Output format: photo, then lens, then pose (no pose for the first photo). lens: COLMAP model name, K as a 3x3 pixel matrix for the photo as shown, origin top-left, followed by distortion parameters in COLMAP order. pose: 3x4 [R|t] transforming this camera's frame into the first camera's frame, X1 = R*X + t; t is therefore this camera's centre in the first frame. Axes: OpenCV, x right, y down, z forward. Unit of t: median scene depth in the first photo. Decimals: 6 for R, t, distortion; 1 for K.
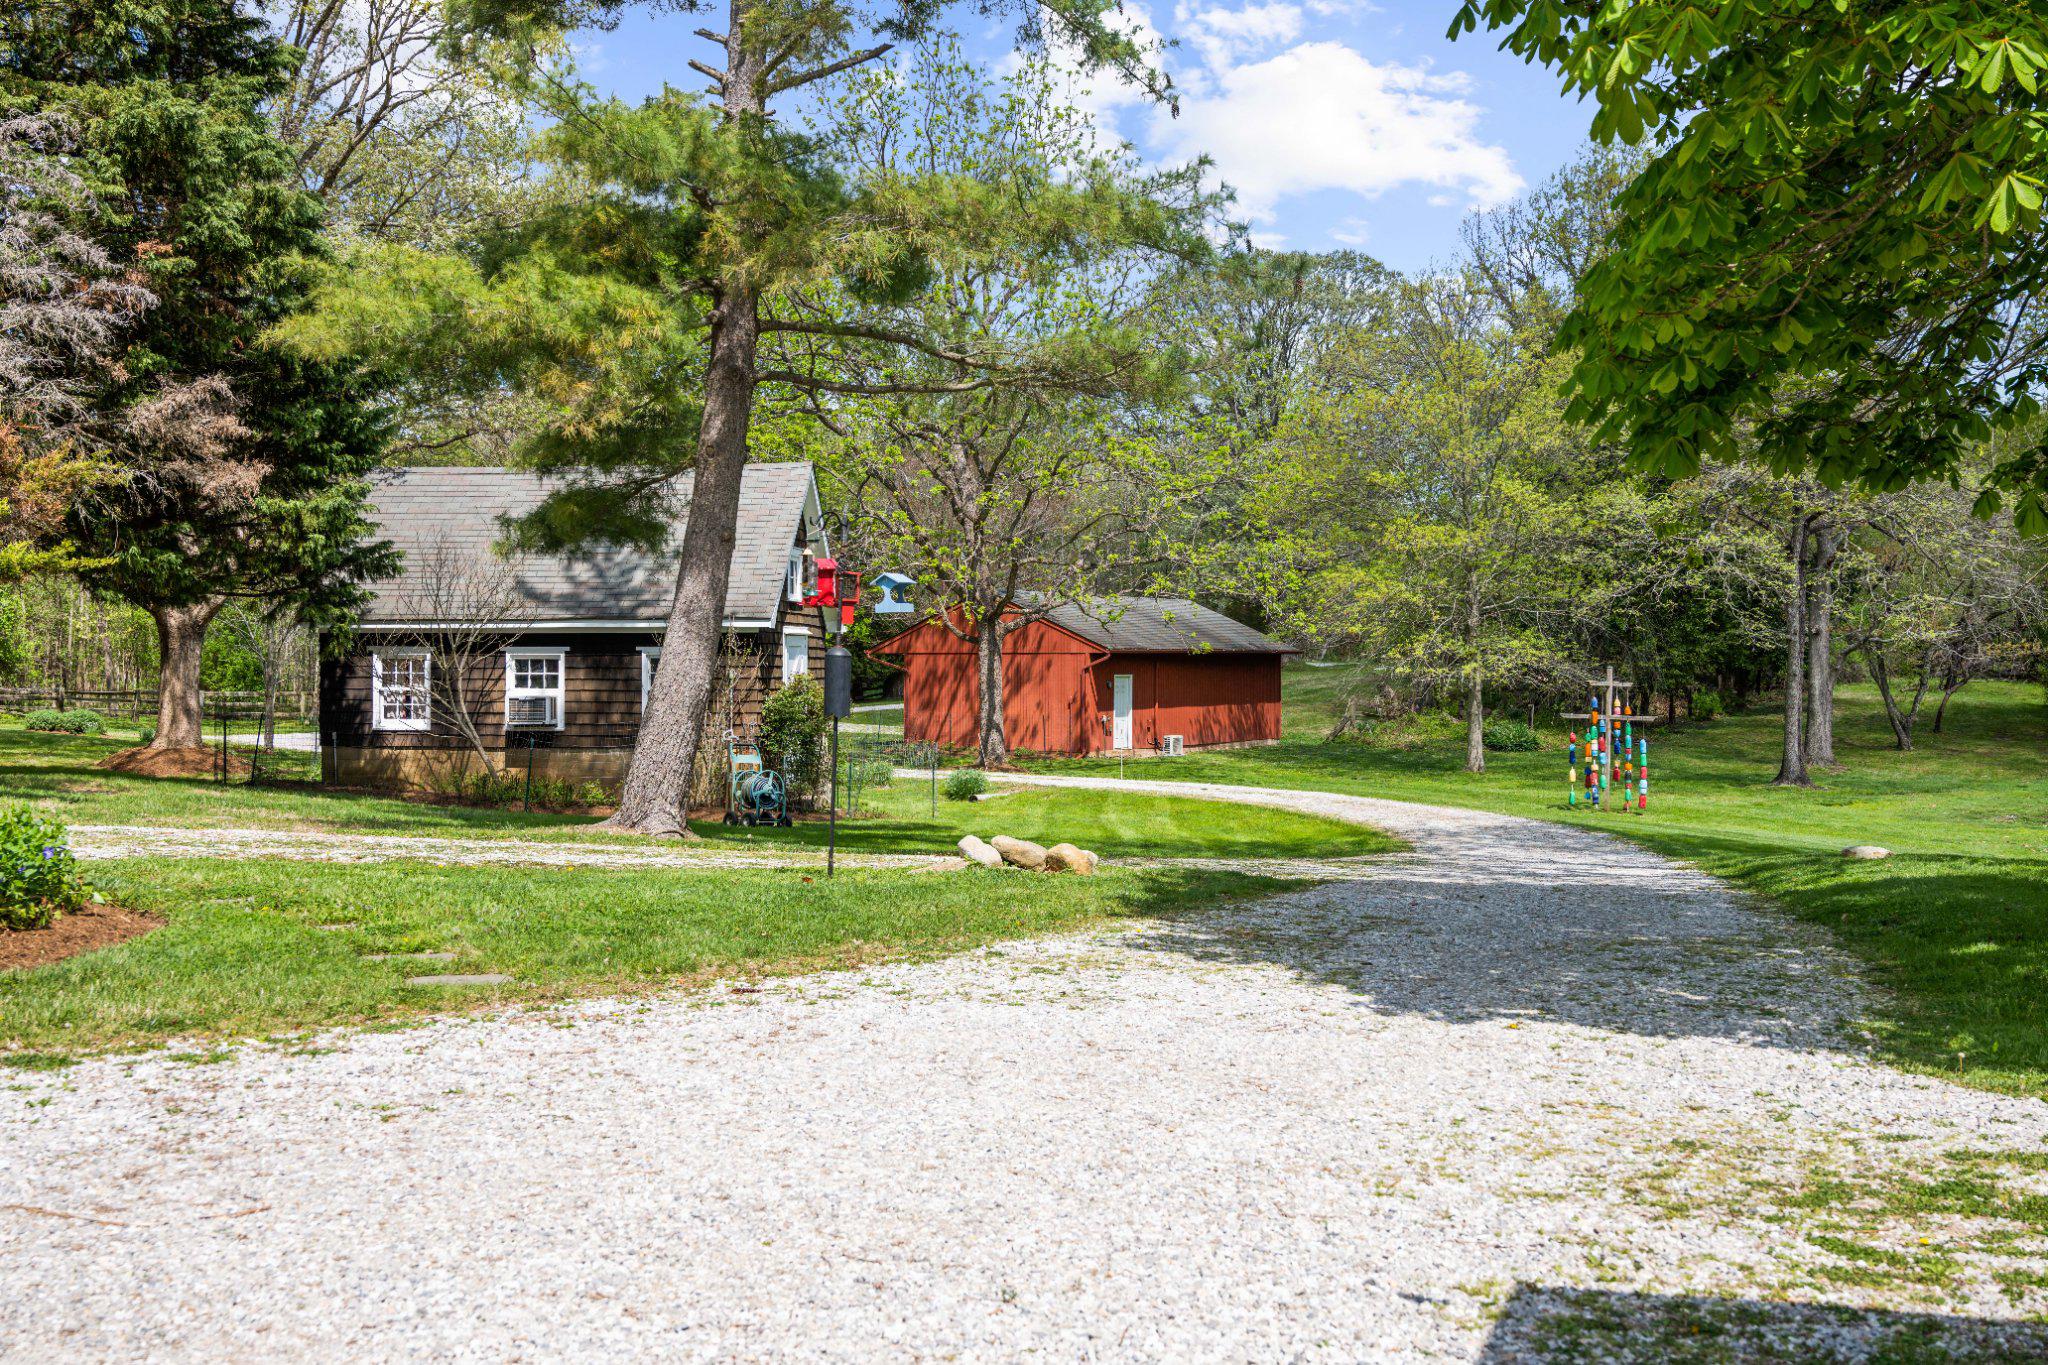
lens RADIAL K [[2014.6, 0, 1024.0], [0, 2014.6, 682.5], [0, 0, 1]] dist [-0.013673, -0.010616]
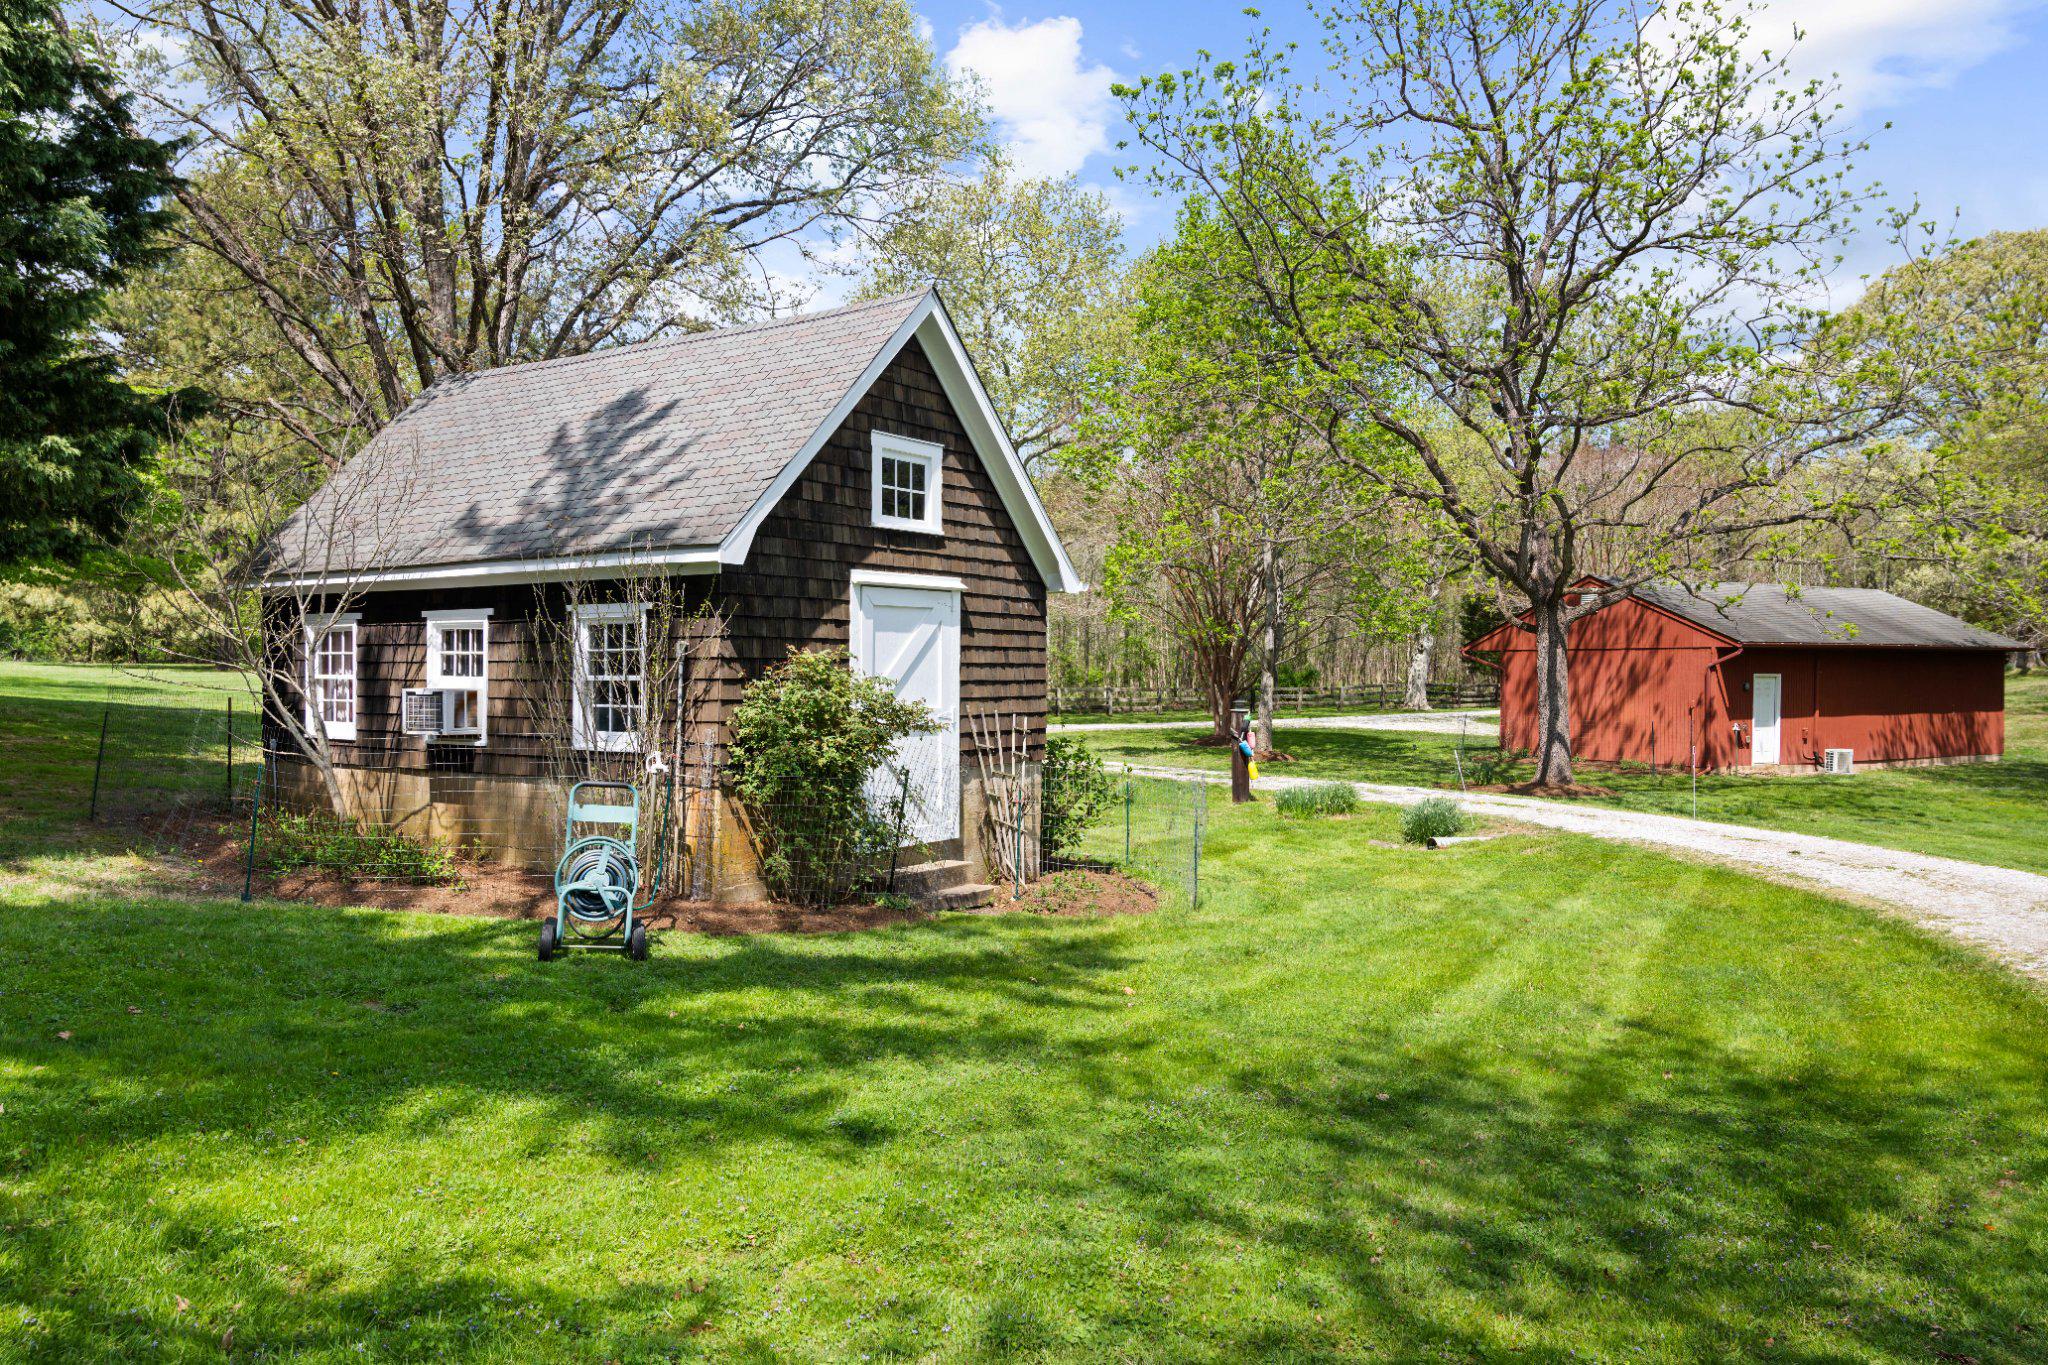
lens RADIAL K [[1481.3, 0, 1024.0], [0, 1481.3, 682.5], [0, 0, 1]] dist [0.002433, 0.000979]
pose [[0.887458, 0.004991, -0.460862, 0.075741], [-0.006169, 0.999980, -0.001051, 0.002603], [0.460848, 0.003776, 0.887471, 0.416088]]
